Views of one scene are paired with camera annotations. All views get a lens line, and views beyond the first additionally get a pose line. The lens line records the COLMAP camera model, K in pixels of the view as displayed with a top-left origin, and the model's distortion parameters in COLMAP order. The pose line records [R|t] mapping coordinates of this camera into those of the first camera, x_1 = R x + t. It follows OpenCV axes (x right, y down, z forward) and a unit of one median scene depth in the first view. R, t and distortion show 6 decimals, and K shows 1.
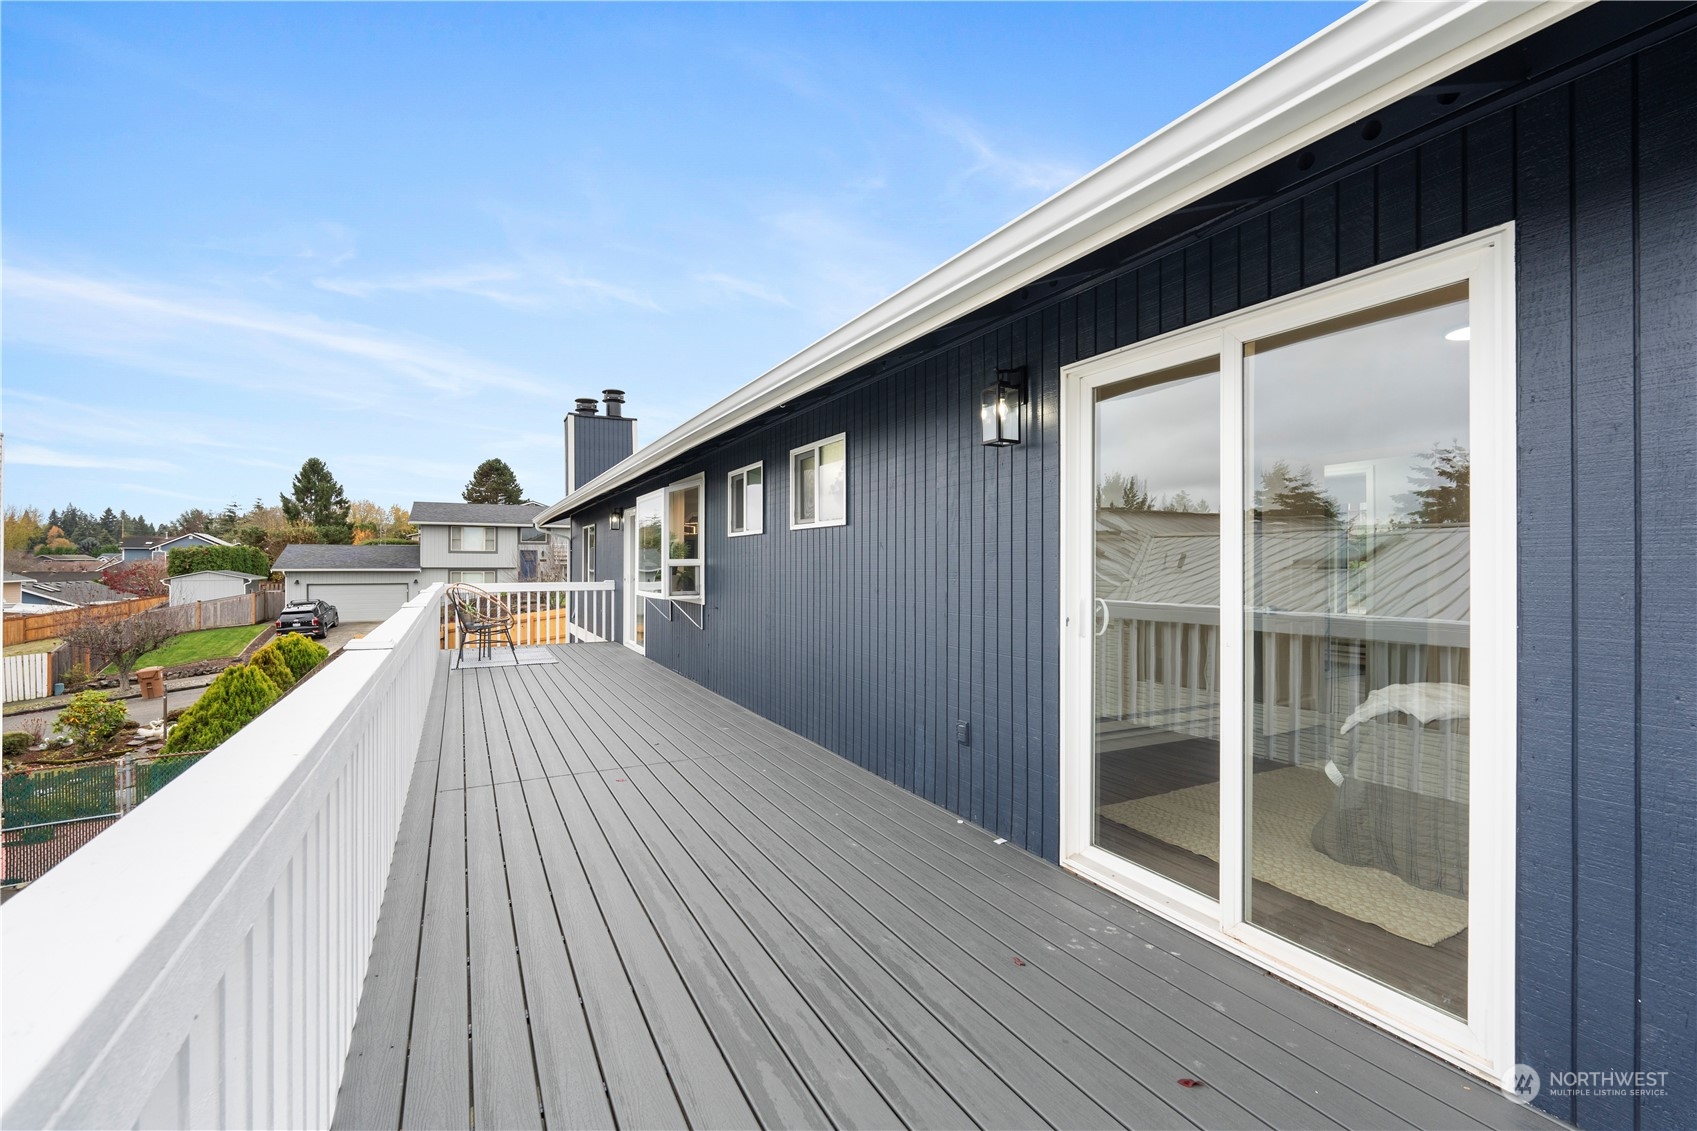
lens RADIAL K [[734.8, 0, 847.8], [0, 734.8, 562.7], [0, 0, 1]] dist [-0.003999, -0.000140]
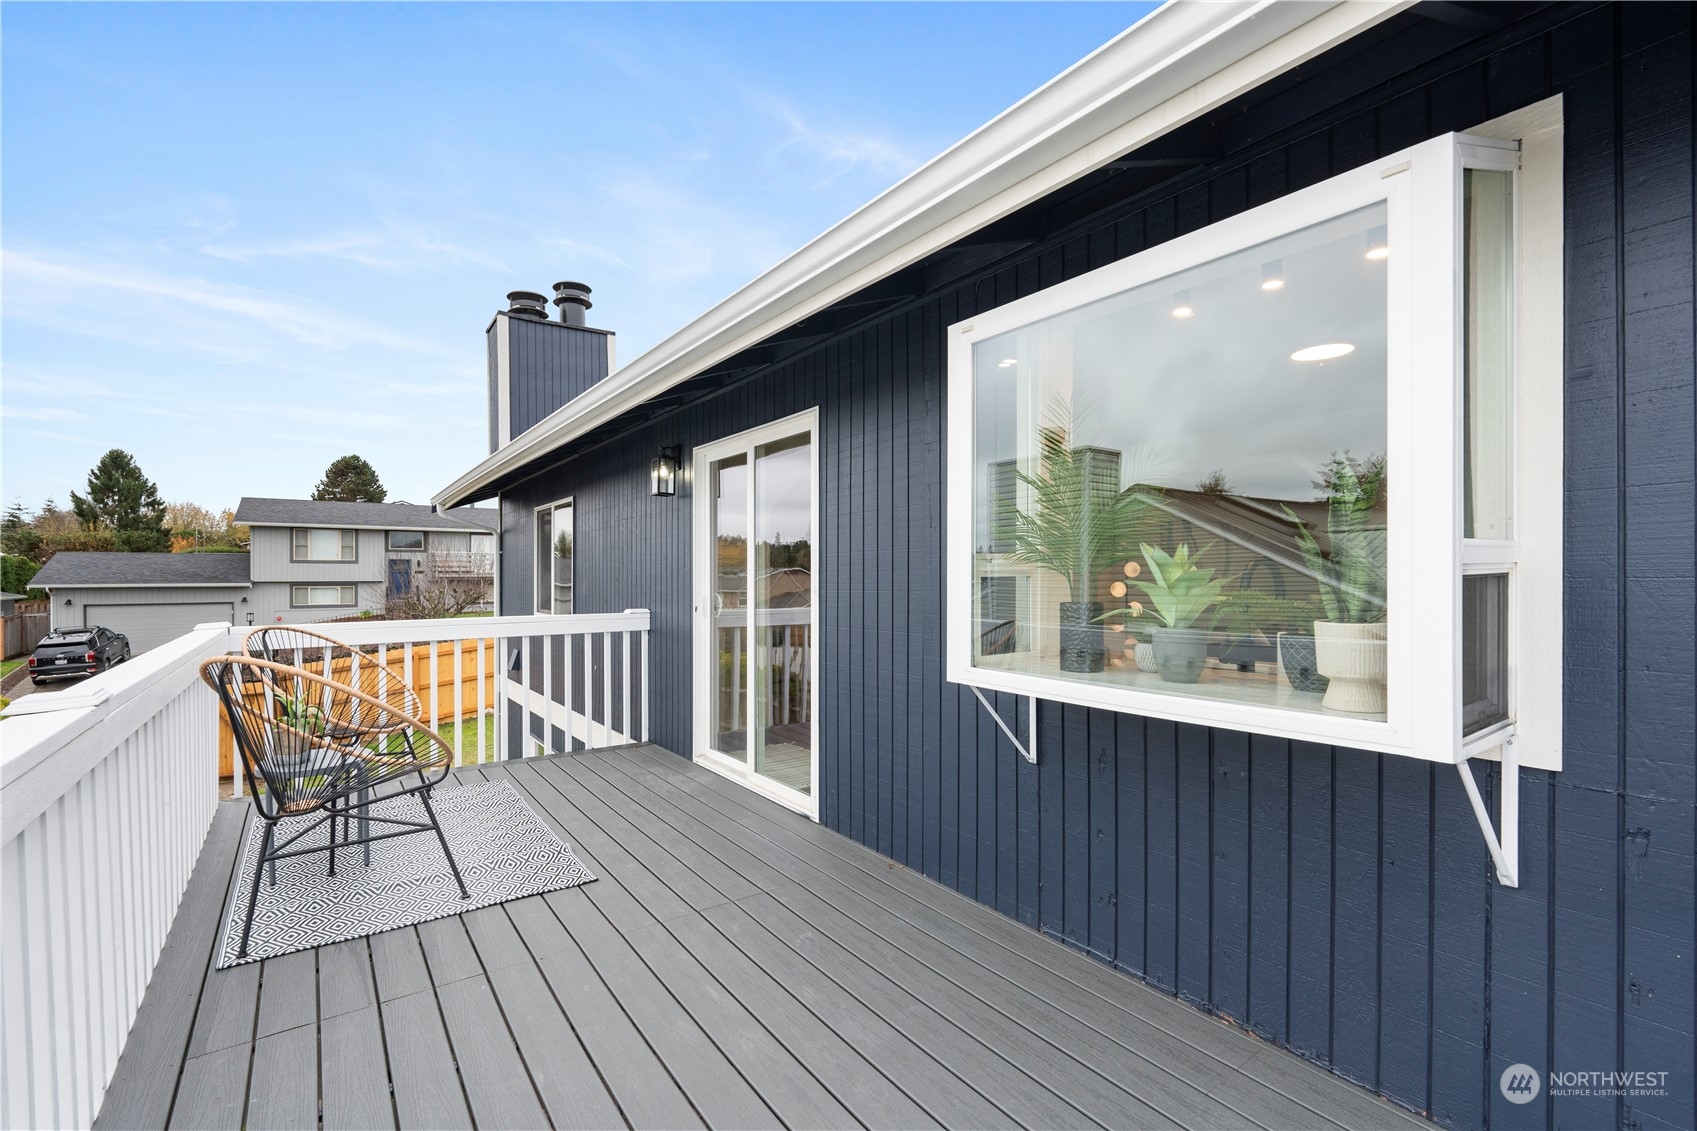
lens RADIAL K [[776.6, 0, 844.7], [0, 776.6, 573.8], [0, 0, 1]] dist [0.004223, -0.000100]
pose [[0.993230, -0.003327, 0.116119, -0.055538], [0.003398, 0.999994, -0.000409, 0.000610], [-0.116116, 0.000800, 0.993235, 0.111093]]
